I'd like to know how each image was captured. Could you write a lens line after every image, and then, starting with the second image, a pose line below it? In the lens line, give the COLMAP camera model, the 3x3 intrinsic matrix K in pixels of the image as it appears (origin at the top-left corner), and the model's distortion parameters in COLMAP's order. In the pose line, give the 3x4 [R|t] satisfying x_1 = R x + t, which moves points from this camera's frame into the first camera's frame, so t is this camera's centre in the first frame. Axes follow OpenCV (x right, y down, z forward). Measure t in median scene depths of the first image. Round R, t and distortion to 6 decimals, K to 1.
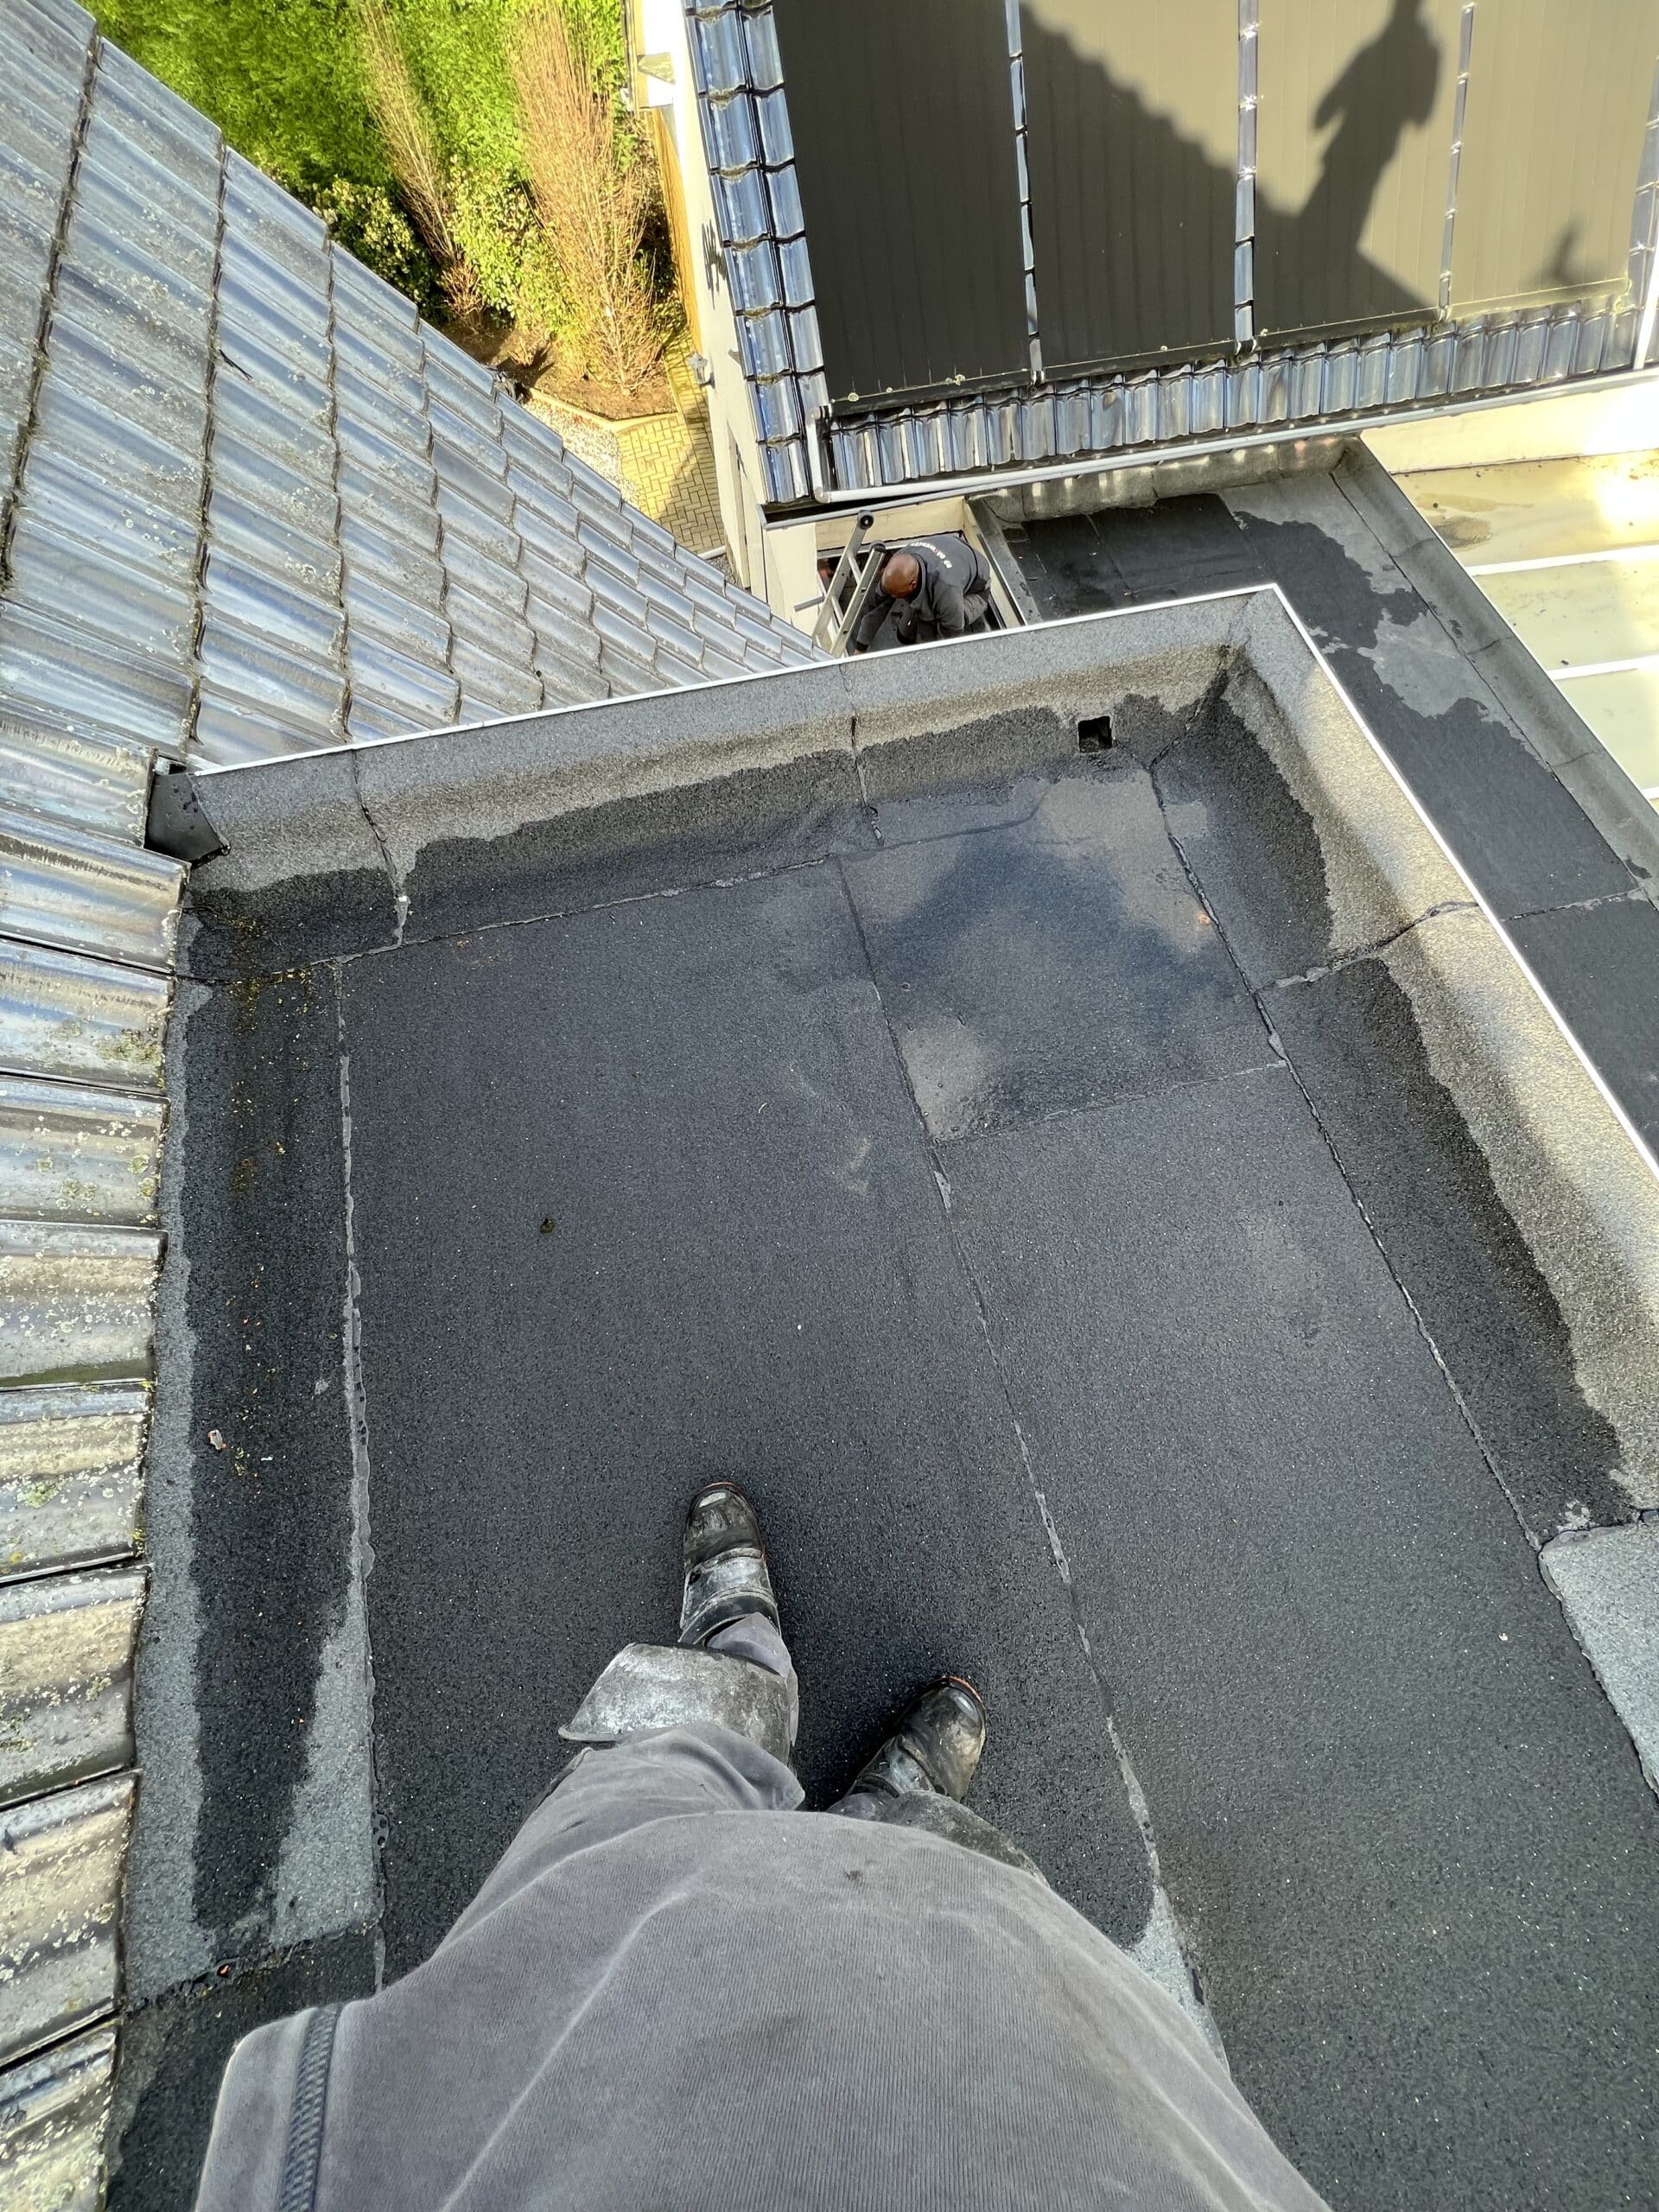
lens RADIAL K [[880.8, 0, 833.6], [0, 880.8, 1100.6], [0, 0, 1]] dist [-0.001208, 0.000172]
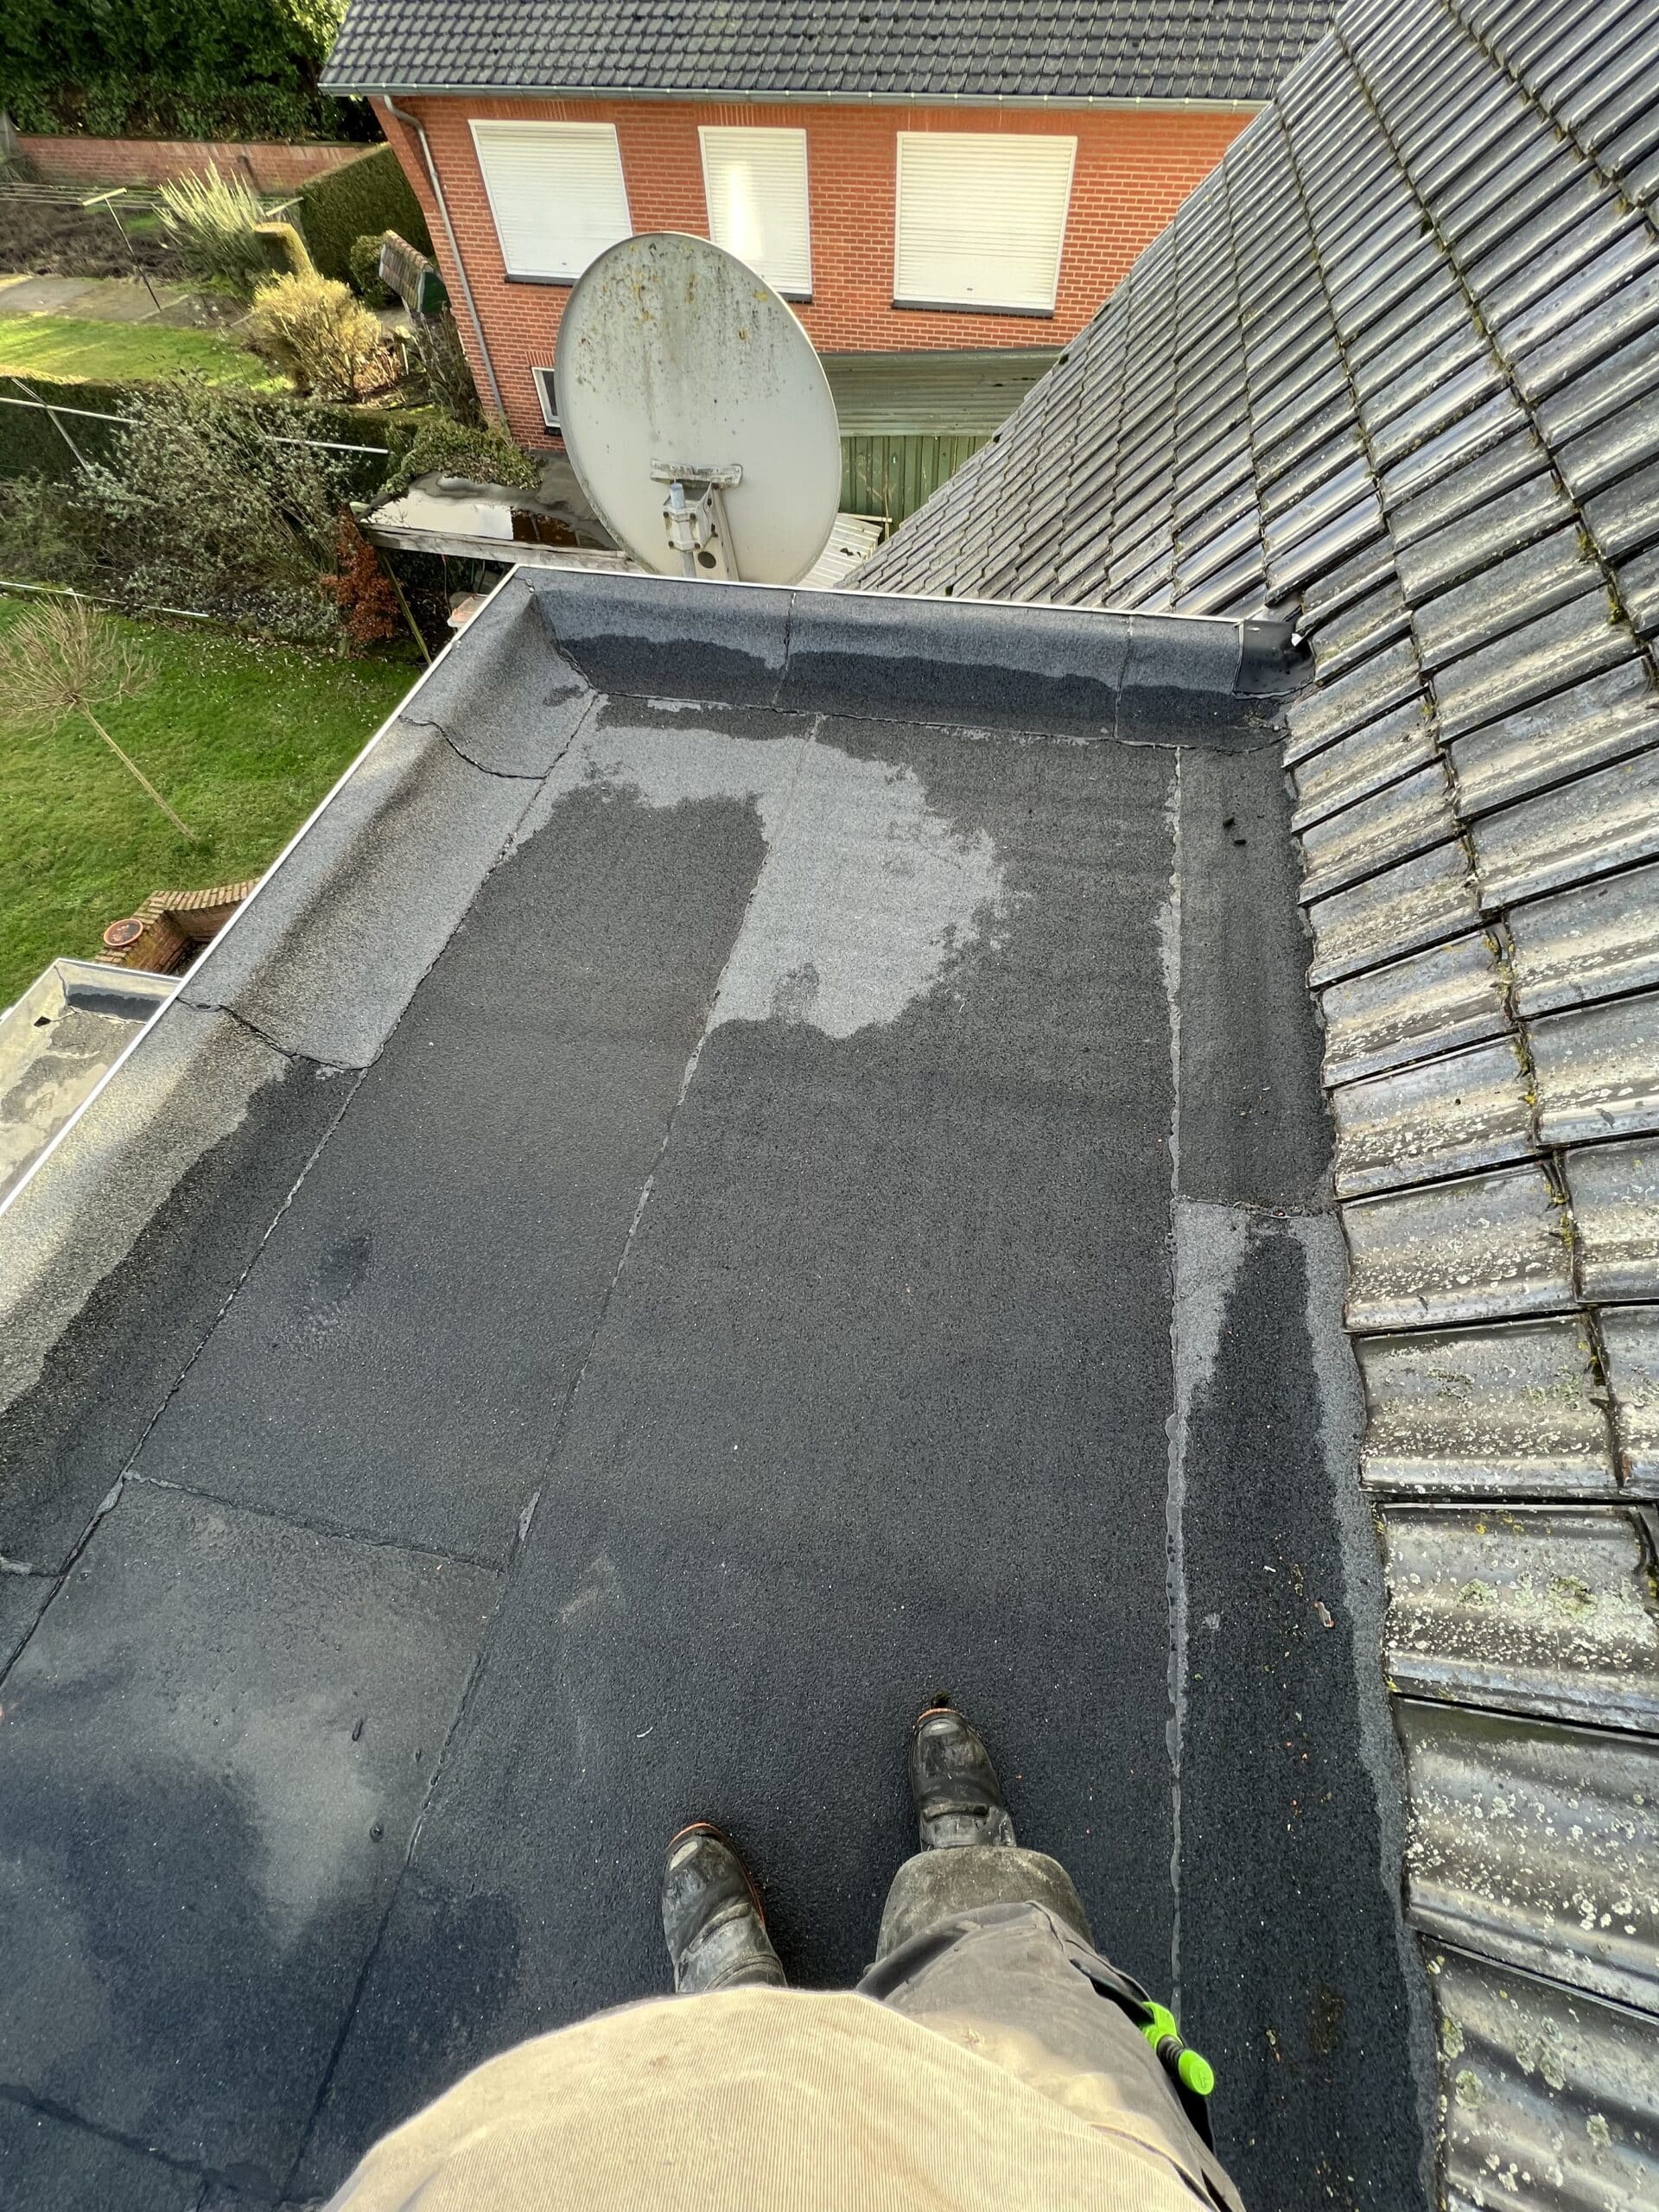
lens RADIAL K [[880.8, 0, 833.6], [0, 880.8, 1100.6], [0, 0, 1]] dist [-0.001208, 0.000172]
pose [[-0.896484, -0.354733, 0.265482, -0.283098], [0.418430, -0.480766, 0.770571, -0.299505], [-0.145712, 0.801891, 0.579430, 0.085050]]
